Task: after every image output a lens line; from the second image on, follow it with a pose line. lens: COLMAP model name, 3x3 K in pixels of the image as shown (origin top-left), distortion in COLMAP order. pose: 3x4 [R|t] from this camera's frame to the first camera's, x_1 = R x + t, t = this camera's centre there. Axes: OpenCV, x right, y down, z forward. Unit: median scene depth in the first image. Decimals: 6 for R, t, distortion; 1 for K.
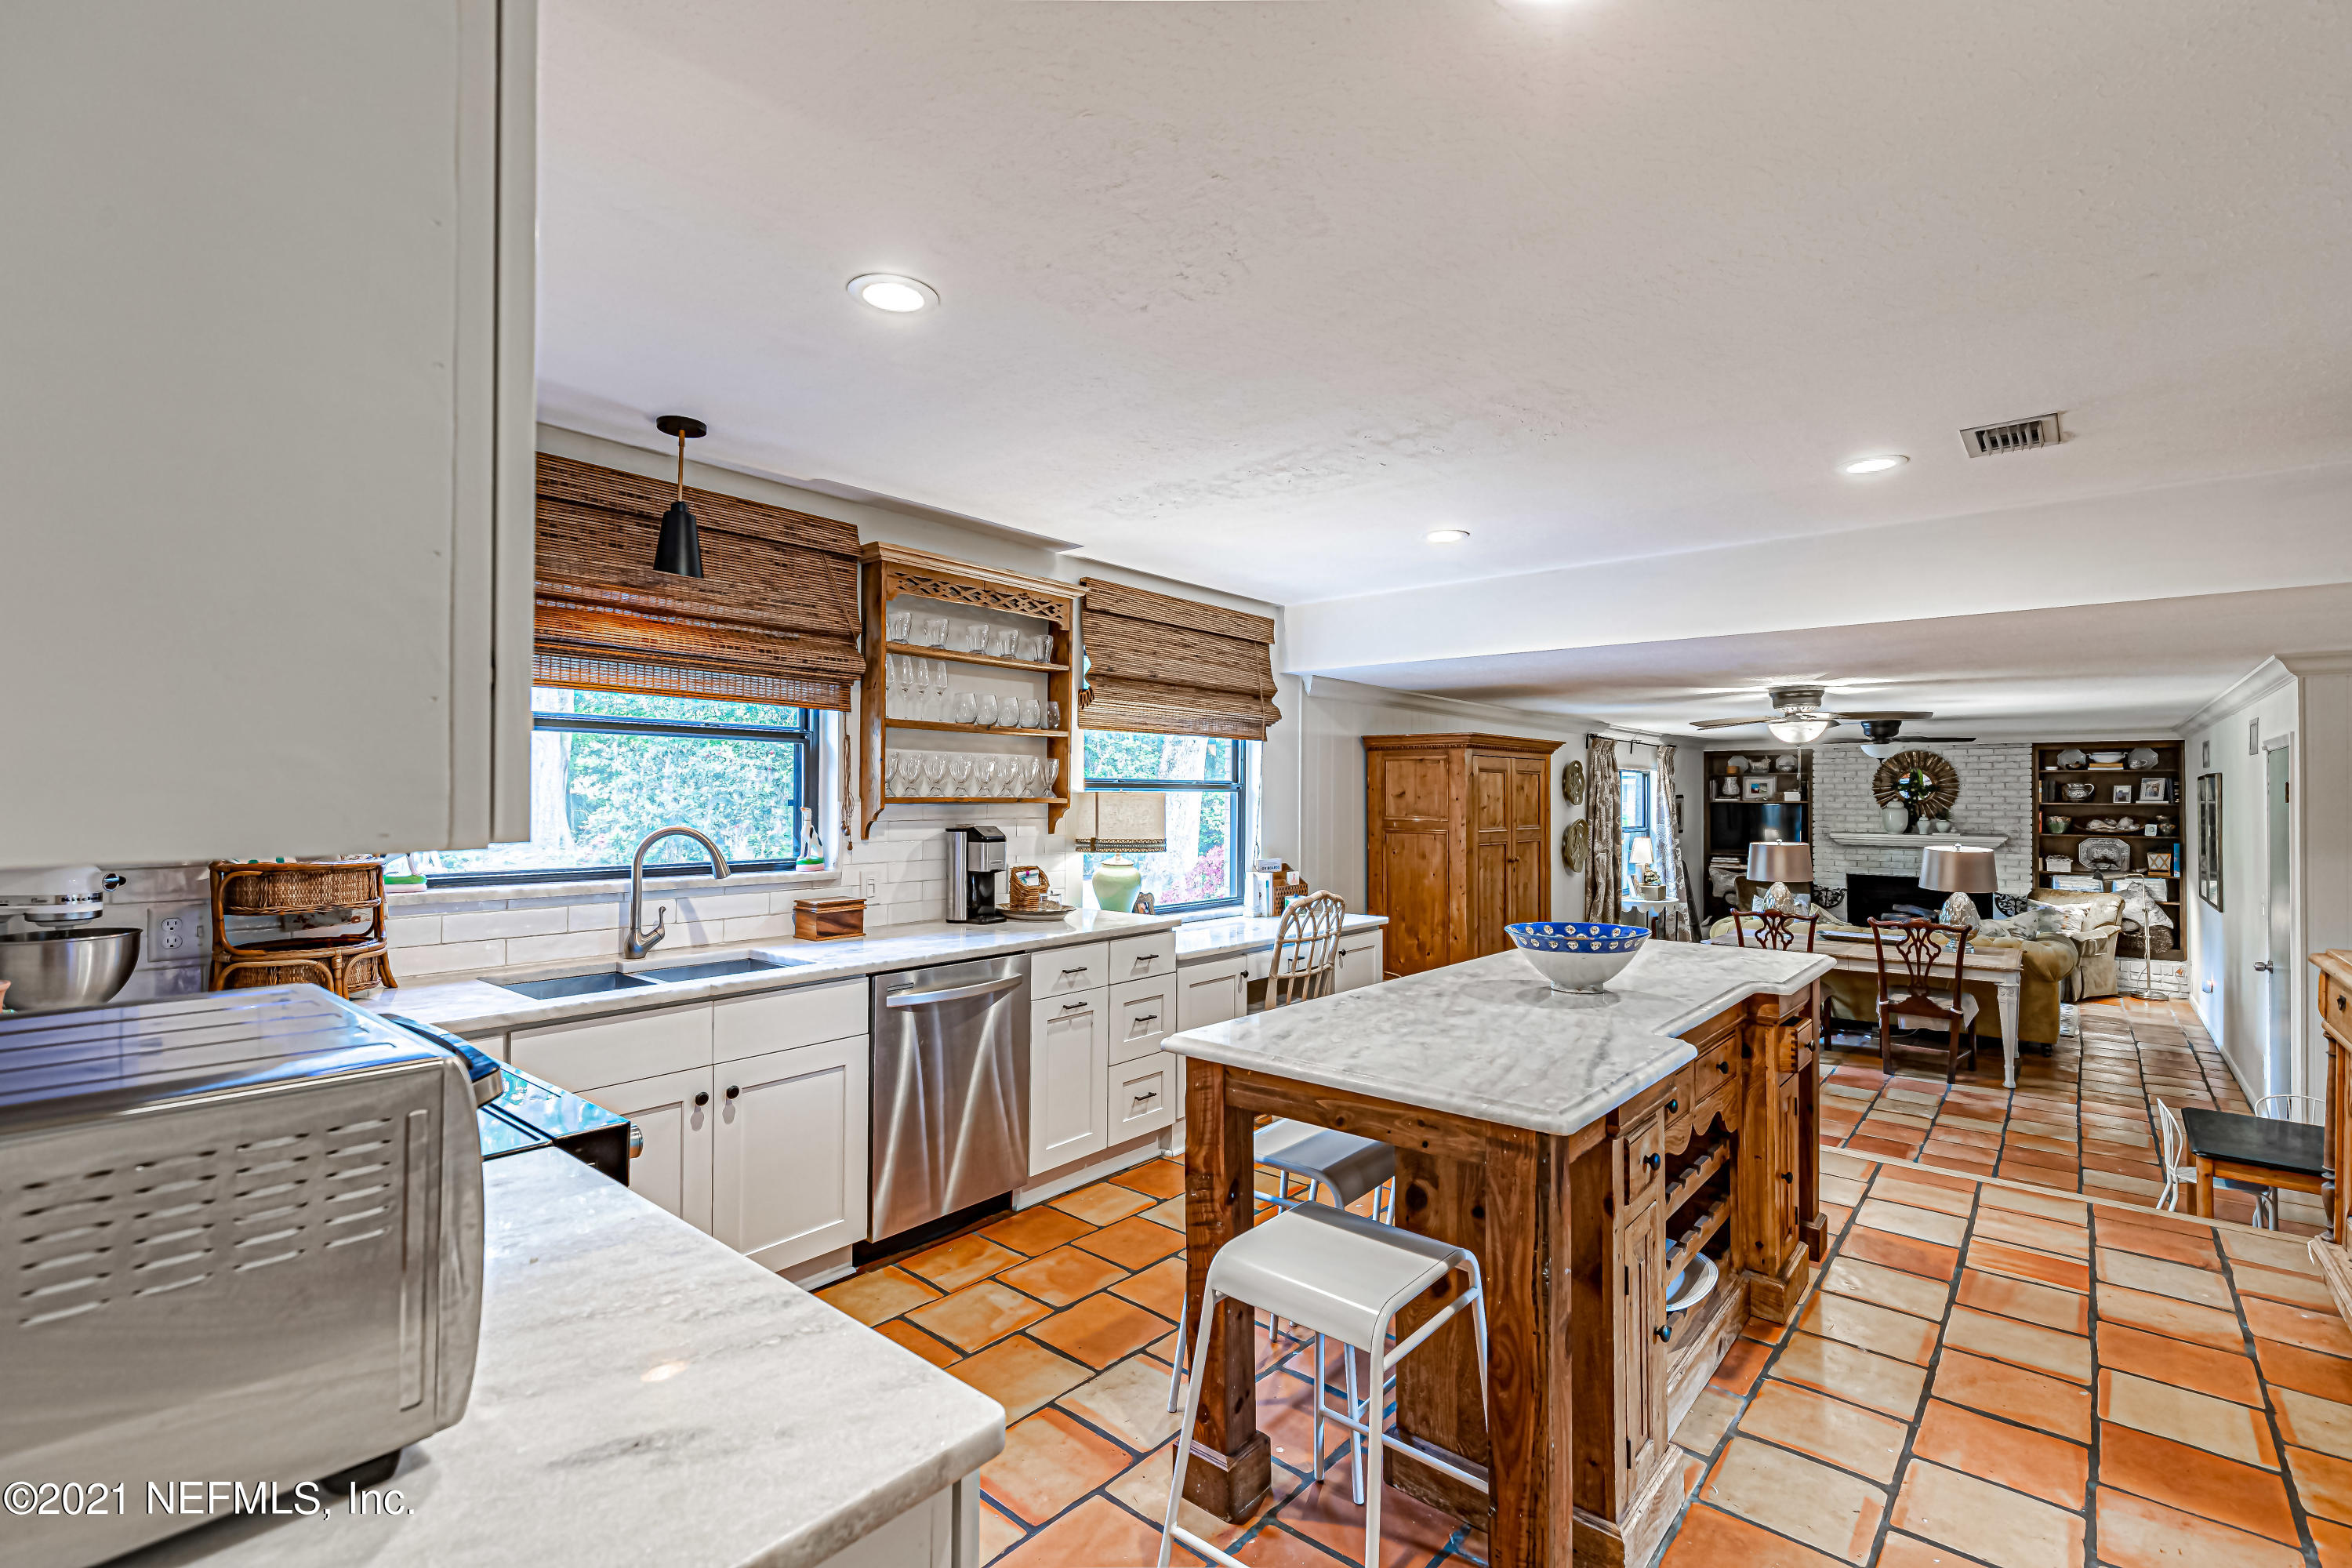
lens RADIAL K [[1047.5, 0, 1174.4], [0, 1047.5, 782.9], [0, 0, 1]] dist [-0.000647, 0.000006]
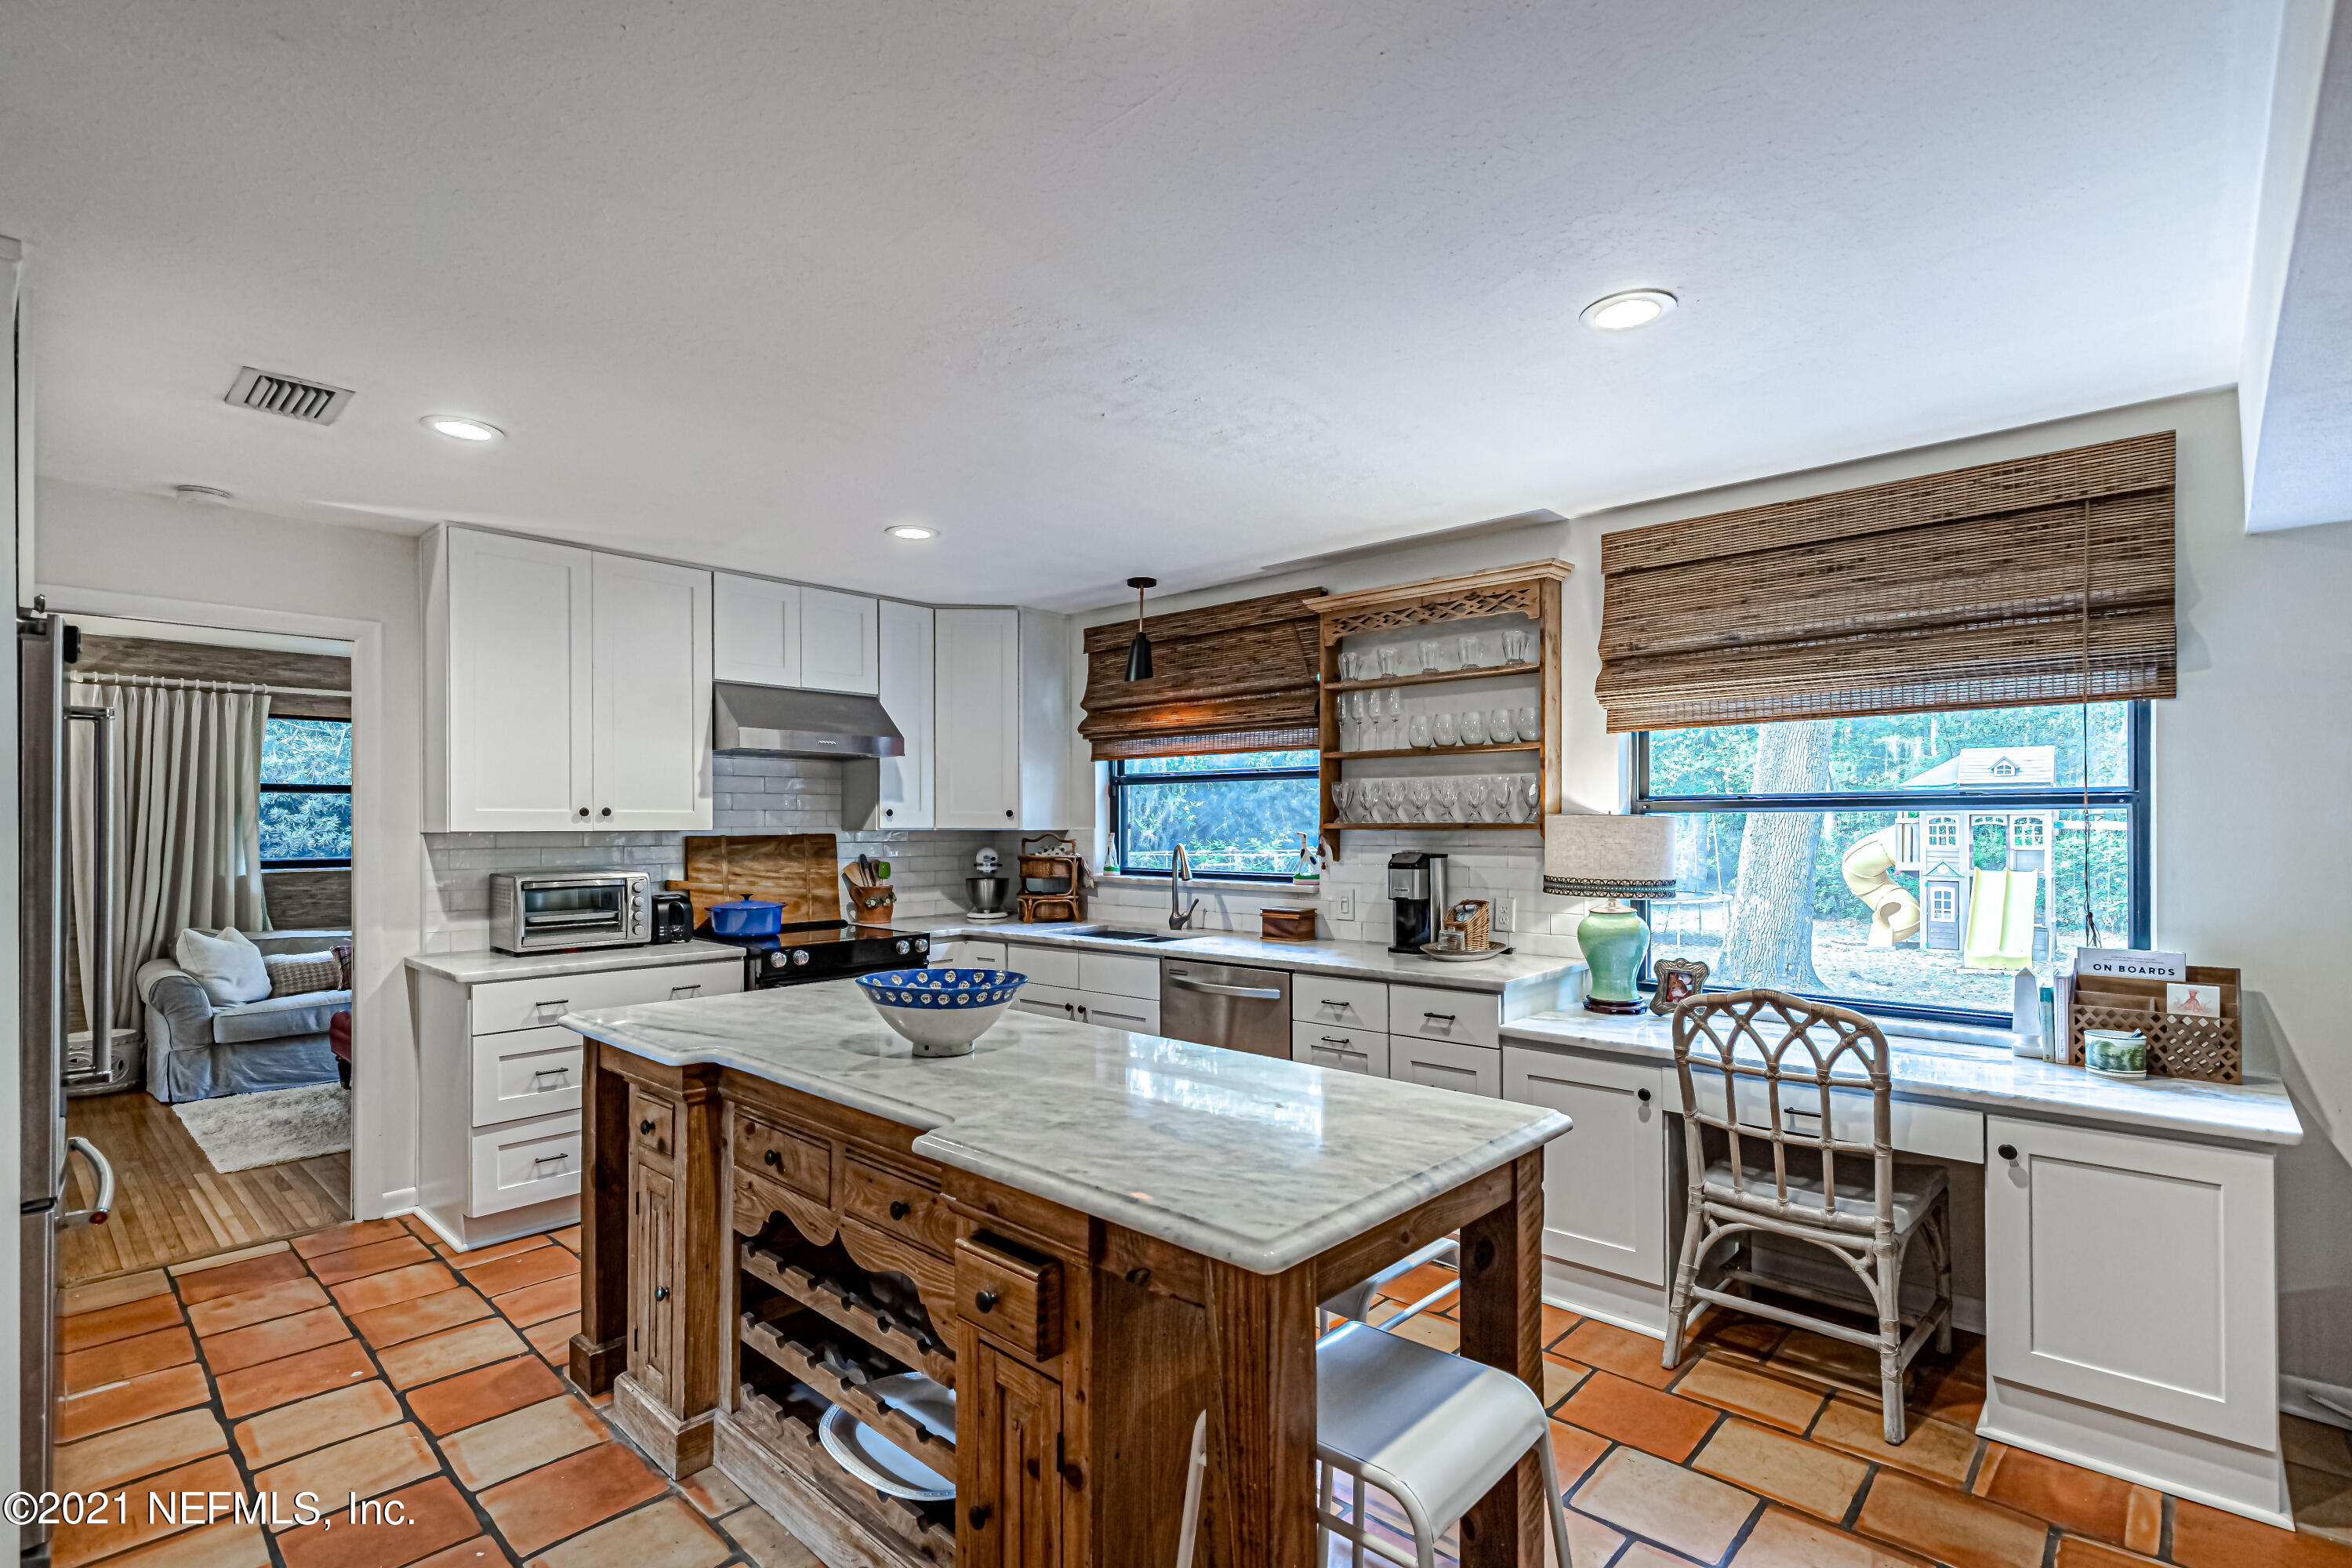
lens RADIAL K [[1087.3, 0, 1166.7], [0, 1087.3, 827.7], [0, 0, 1]] dist [0.010393, -0.000031]
pose [[-0.030159, -0.002571, -0.999542, 0.336833], [0.012772, 0.999914, -0.002957, 0.007475], [0.999464, -0.012856, -0.030123, 0.328449]]
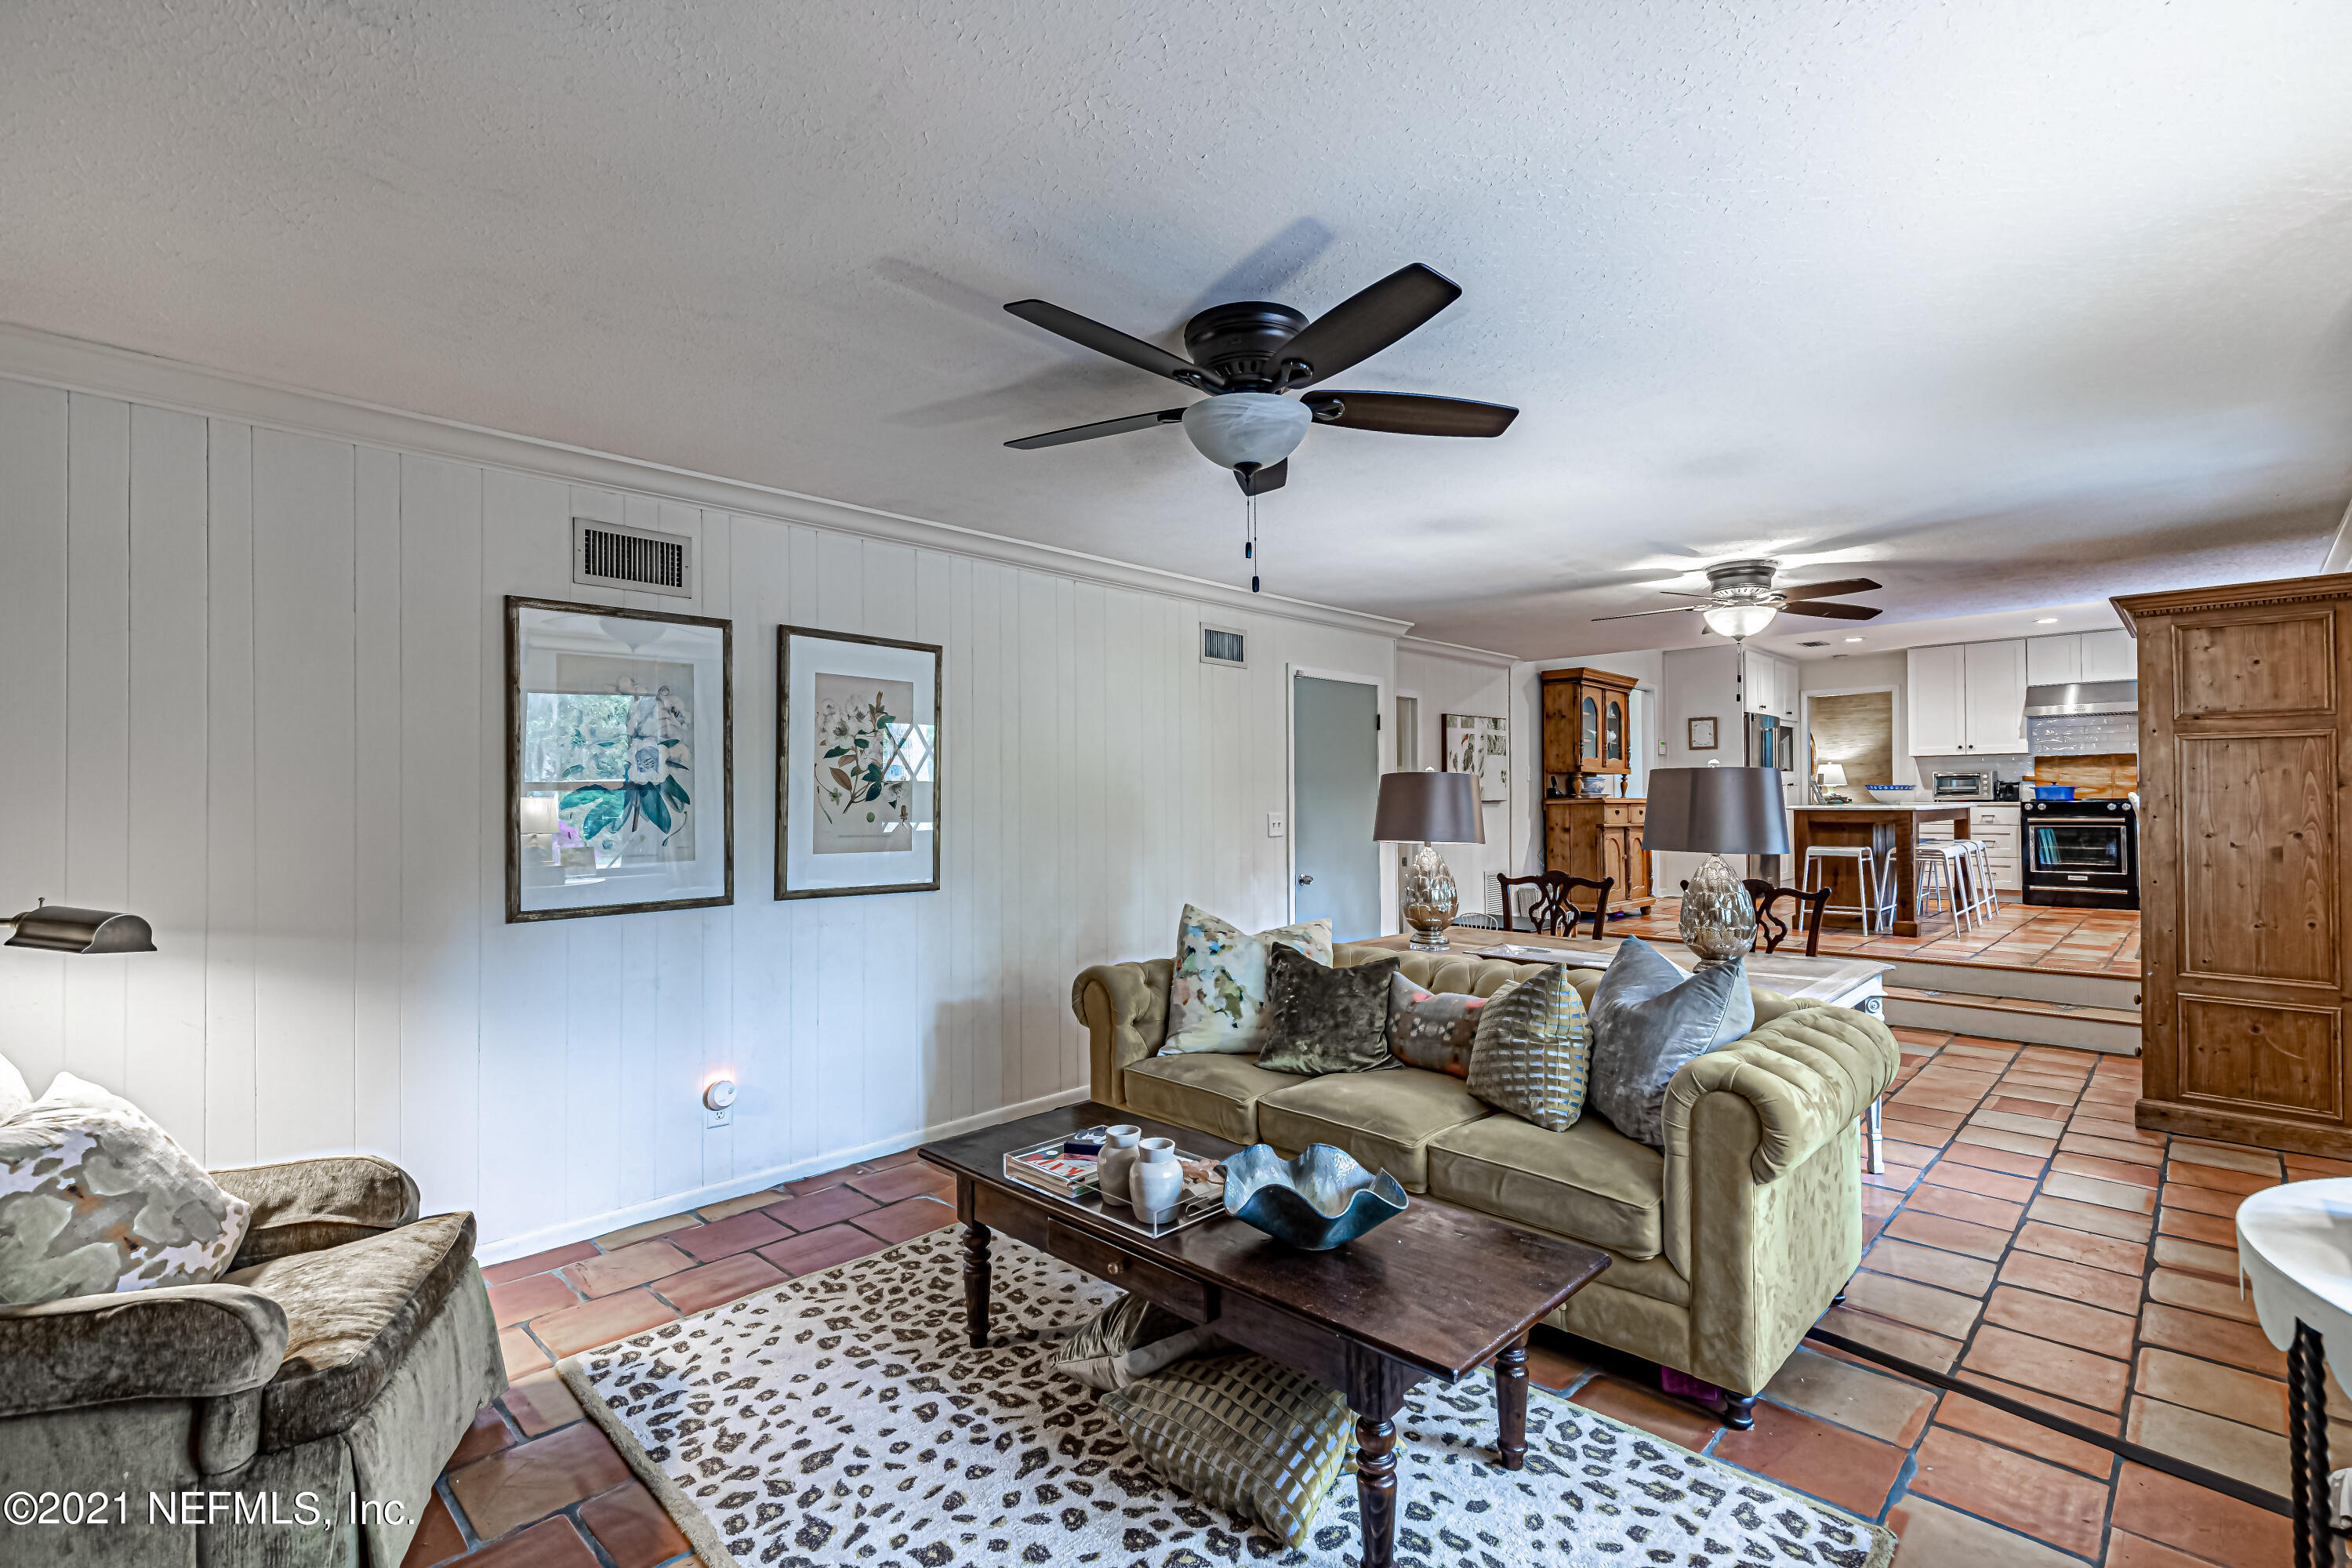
lens RADIAL K [[1063.4, 0, 1179.3], [0, 1063.4, 788.5], [0, 0, 1]] dist [0.003028, -0.000142]
pose [[-0.997869, 0.001580, 0.065237, 0.617645], [0.000099, 0.999742, -0.022706, 0.060772], [-0.065256, -0.022651, -0.997611, 1.168522]]
